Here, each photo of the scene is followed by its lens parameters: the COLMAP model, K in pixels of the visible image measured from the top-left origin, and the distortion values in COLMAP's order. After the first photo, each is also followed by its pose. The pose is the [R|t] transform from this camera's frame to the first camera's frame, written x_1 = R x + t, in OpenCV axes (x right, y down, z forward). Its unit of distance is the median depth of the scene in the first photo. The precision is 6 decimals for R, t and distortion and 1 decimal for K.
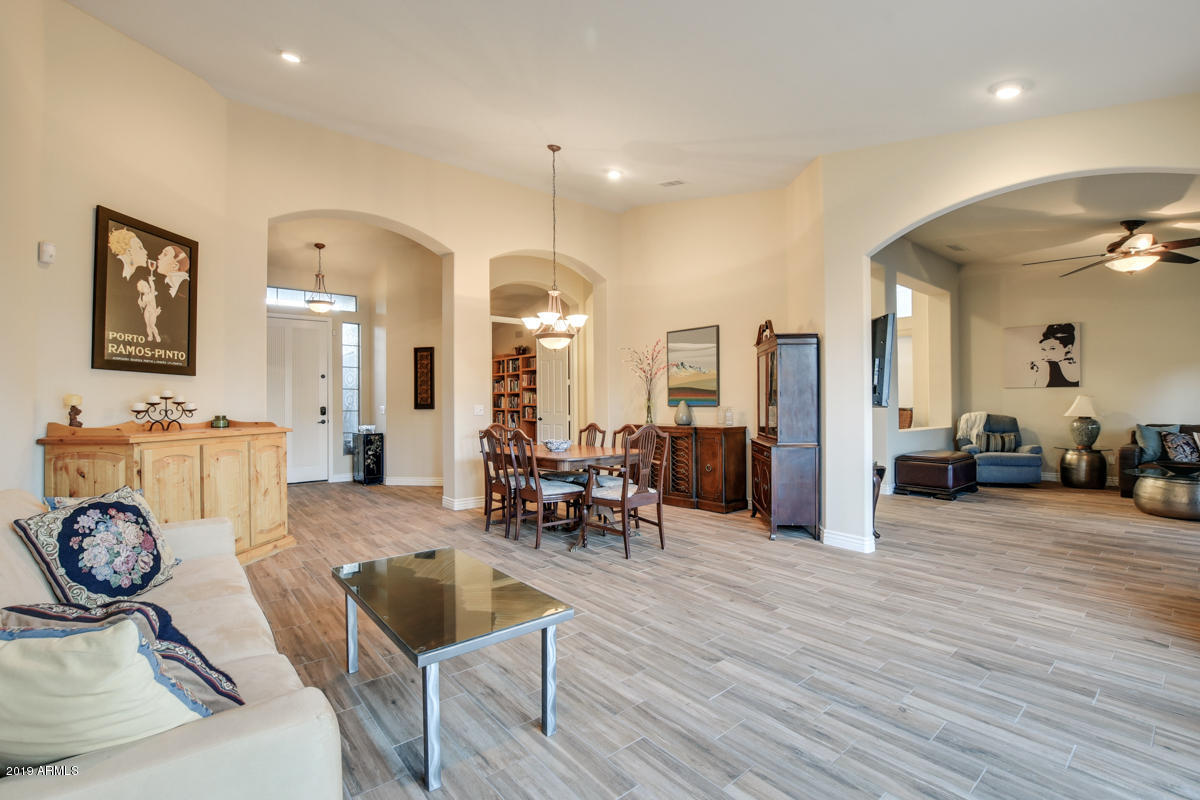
lens RADIAL K [[531.3, 0, 596.4], [0, 531.3, 410.2], [0, 0, 1]] dist [-0.034454, 0.004627]
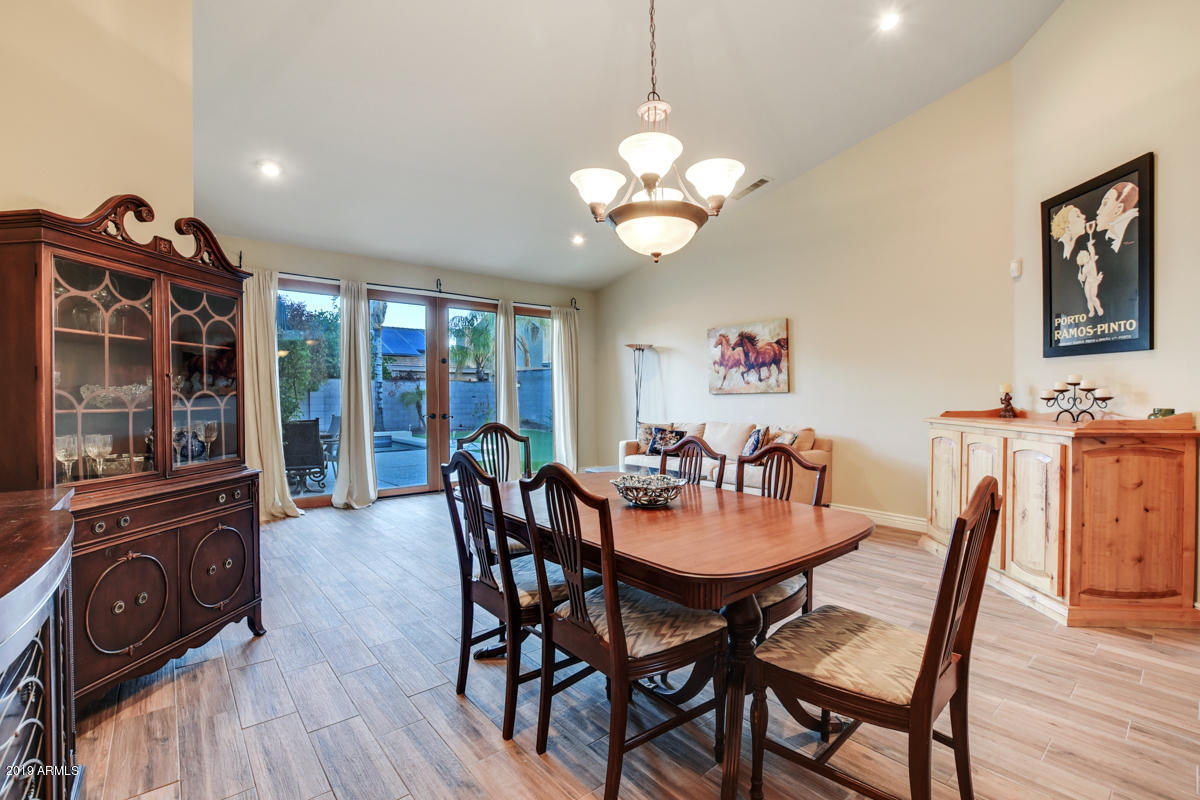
lens RADIAL K [[531.3, 0, 597.6], [0, 531.3, 395.0], [0, 0, 1]] dist [-0.034454, 0.004627]
pose [[-0.999866, 0.013323, -0.009534, -0.037647], [0.013192, 0.999820, 0.013671, -0.027205], [0.009715, 0.013543, -0.999861, 1.840321]]
